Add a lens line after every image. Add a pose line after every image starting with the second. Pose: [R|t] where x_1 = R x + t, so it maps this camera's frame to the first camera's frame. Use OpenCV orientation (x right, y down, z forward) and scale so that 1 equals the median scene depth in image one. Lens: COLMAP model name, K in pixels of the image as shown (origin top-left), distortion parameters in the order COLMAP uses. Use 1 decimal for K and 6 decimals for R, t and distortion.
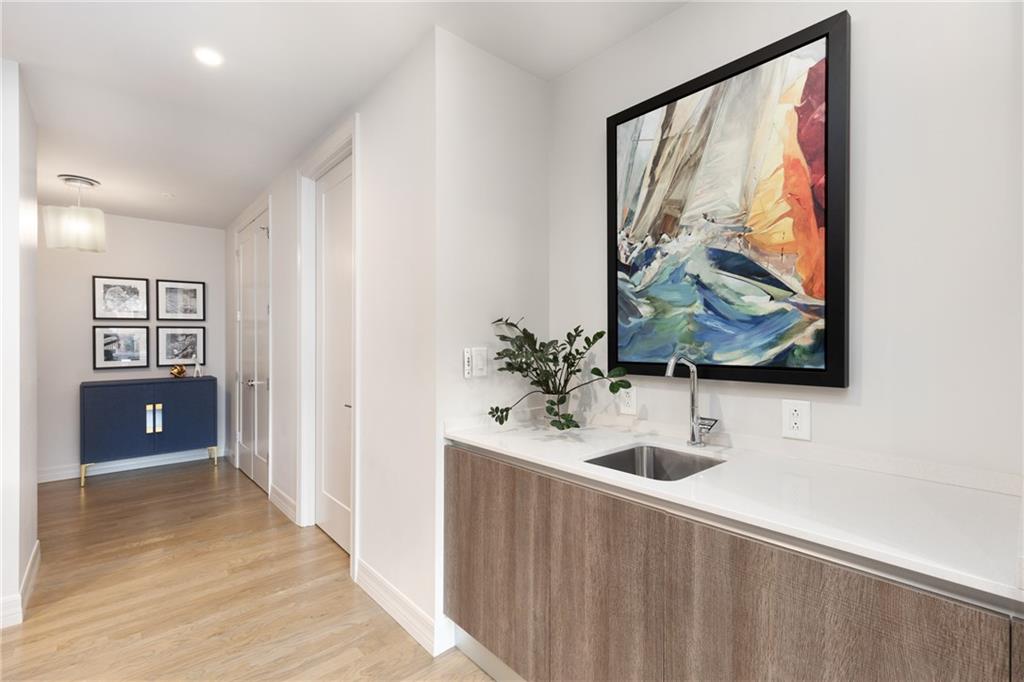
lens RADIAL K [[461.6, 0, 512.6], [0, 461.6, 342.2], [0, 0, 1]] dist [0.001568, -0.000026]
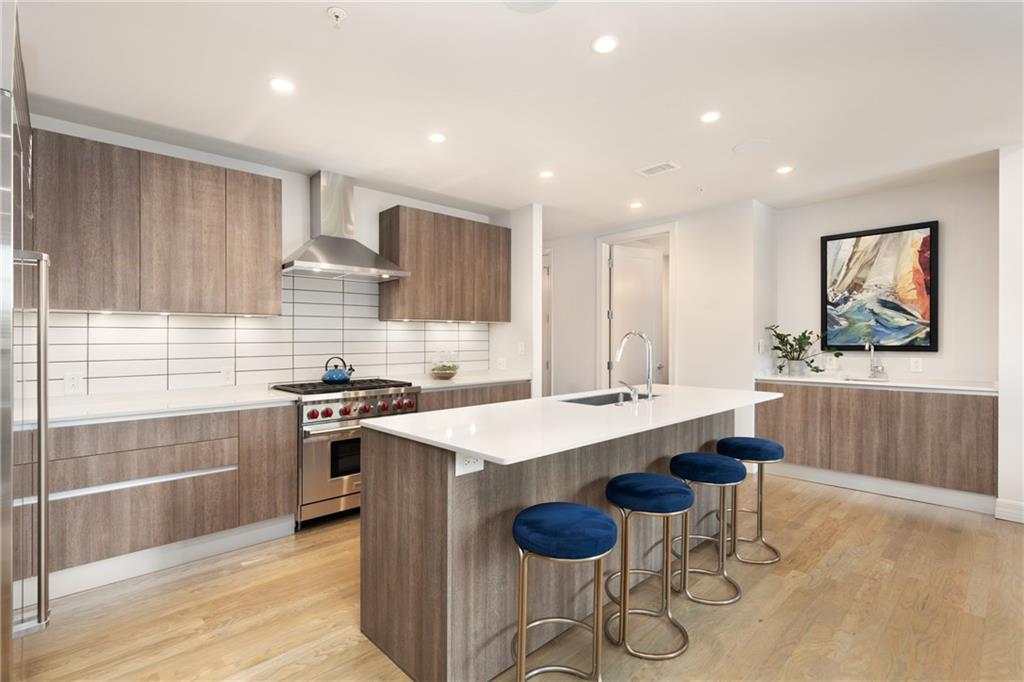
lens RADIAL K [[477.6, 0, 513.9], [0, 477.6, 342.3], [0, 0, 1]] dist [-0.005003, -0.000835]
pose [[0.999384, -0.006226, 0.034541, -1.465234], [0.006016, 0.999963, 0.006175, 0.004624], [-0.034578, -0.005963, 0.999384, -1.352987]]
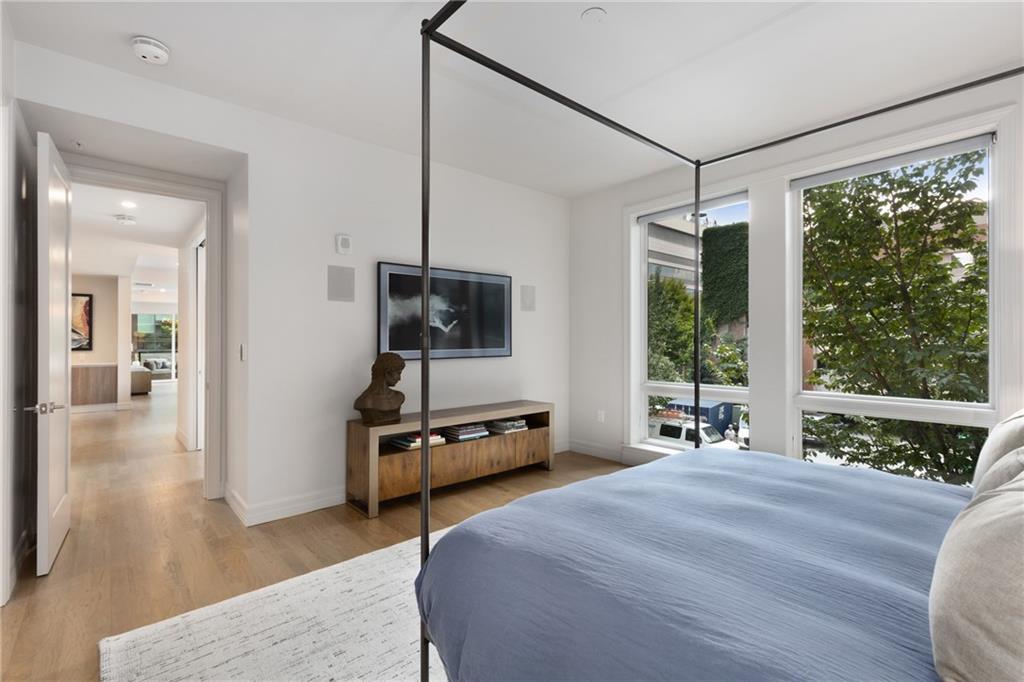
lens RADIAL K [[472.9, 0, 557.8], [0, 472.9, 340.7], [0, 0, 1]] dist [-0.026064, -0.000157]
pose [[-0.057409, 0.003569, 0.998344, -4.613196], [0.000182, 0.999994, -0.003565, -0.012067], [-0.998351, -0.000023, -0.057409, -3.903475]]
